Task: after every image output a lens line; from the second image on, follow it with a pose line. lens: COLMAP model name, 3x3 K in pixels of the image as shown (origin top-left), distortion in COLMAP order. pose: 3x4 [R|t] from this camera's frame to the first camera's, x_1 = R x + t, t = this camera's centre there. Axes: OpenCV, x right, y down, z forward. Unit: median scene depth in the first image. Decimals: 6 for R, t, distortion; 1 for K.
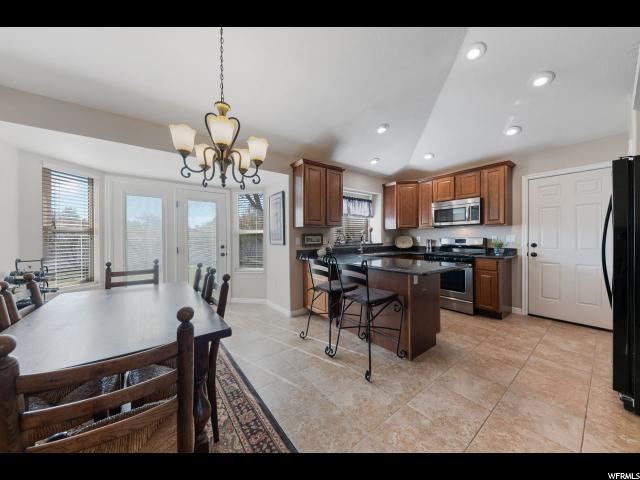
lens RADIAL K [[222.6, 0, 319.1], [0, 222.6, 240.1], [0, 0, 1]] dist [-0.000674, -0.000229]
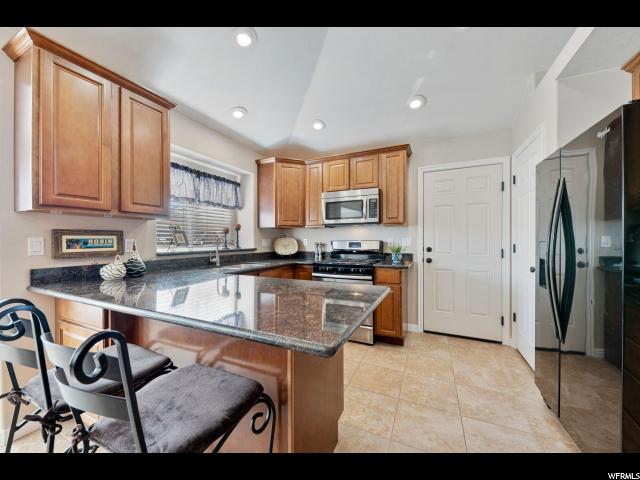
lens RADIAL K [[253.5, 0, 317.8], [0, 253.5, 242.1], [0, 0, 1]] dist [0.001548, 0.000061]
pose [[0.888595, 0.001116, 0.458692, 0.131534], [0.000455, 0.999994, -0.003315, -0.002163], [-0.458693, 0.003155, 0.888589, 0.311411]]
